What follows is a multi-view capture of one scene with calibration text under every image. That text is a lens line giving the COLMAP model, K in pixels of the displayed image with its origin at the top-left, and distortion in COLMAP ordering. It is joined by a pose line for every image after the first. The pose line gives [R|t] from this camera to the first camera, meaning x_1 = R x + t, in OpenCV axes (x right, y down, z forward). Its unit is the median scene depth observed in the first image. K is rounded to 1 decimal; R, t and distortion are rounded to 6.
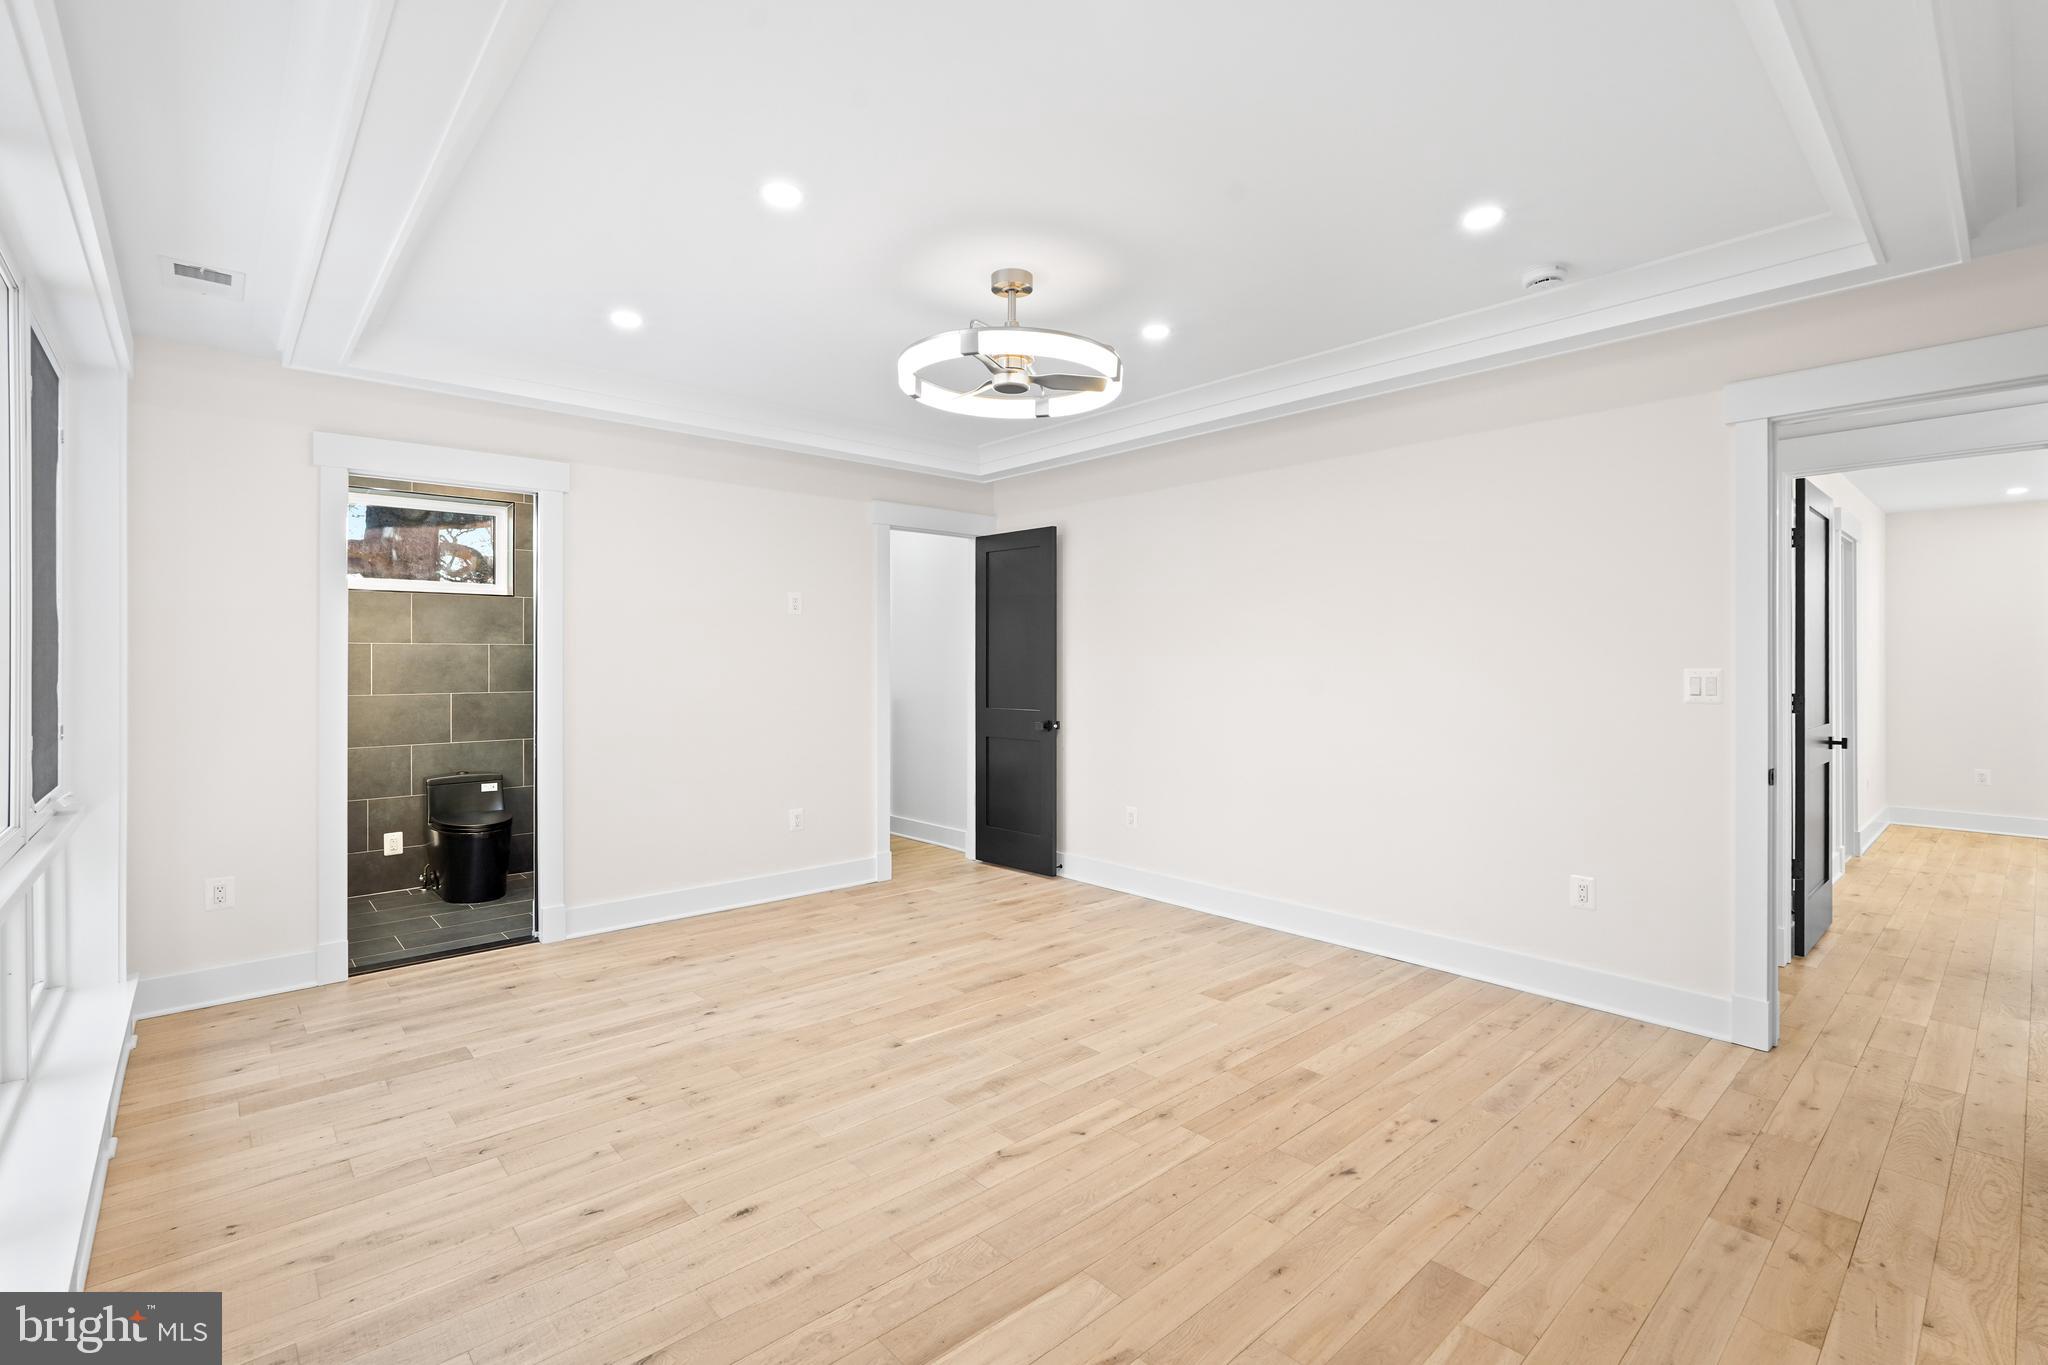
lens RADIAL K [[913.3, 0, 1024.4], [0, 913.3, 671.0], [0, 0, 1]] dist [-0.010625, 0.001800]
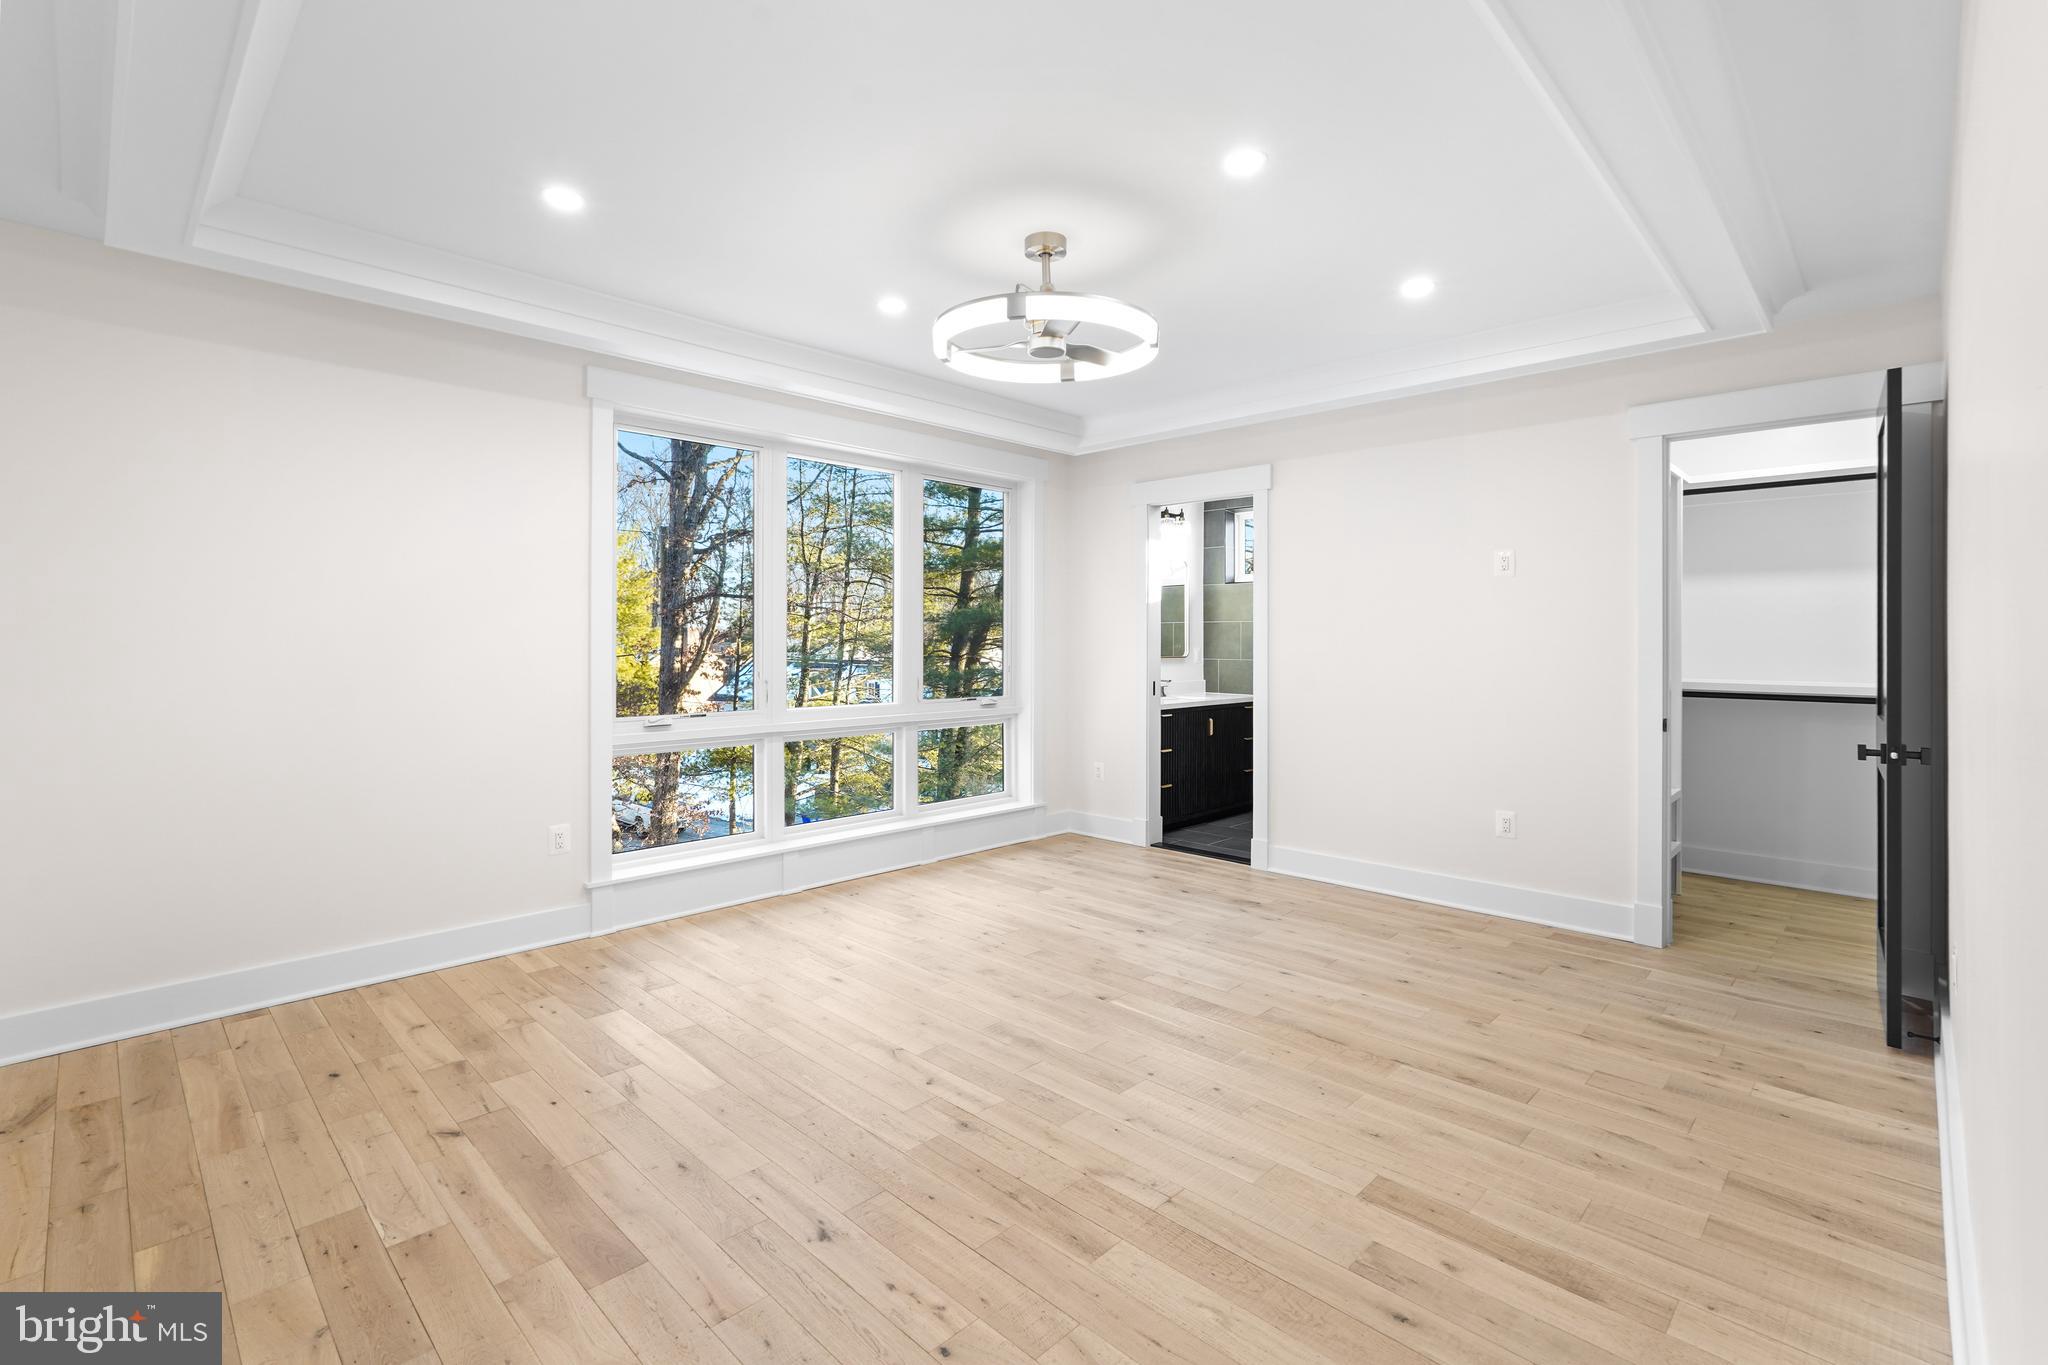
lens RADIAL K [[913.3, 0, 1029.1], [0, 913.3, 638.8], [0, 0, 1]] dist [-0.010625, 0.001800]
pose [[0.075003, -0.001709, -0.997182, 0.834883], [-0.010987, 0.999936, -0.002540, 0.002550], [0.997123, 0.011146, 0.074980, 0.776575]]
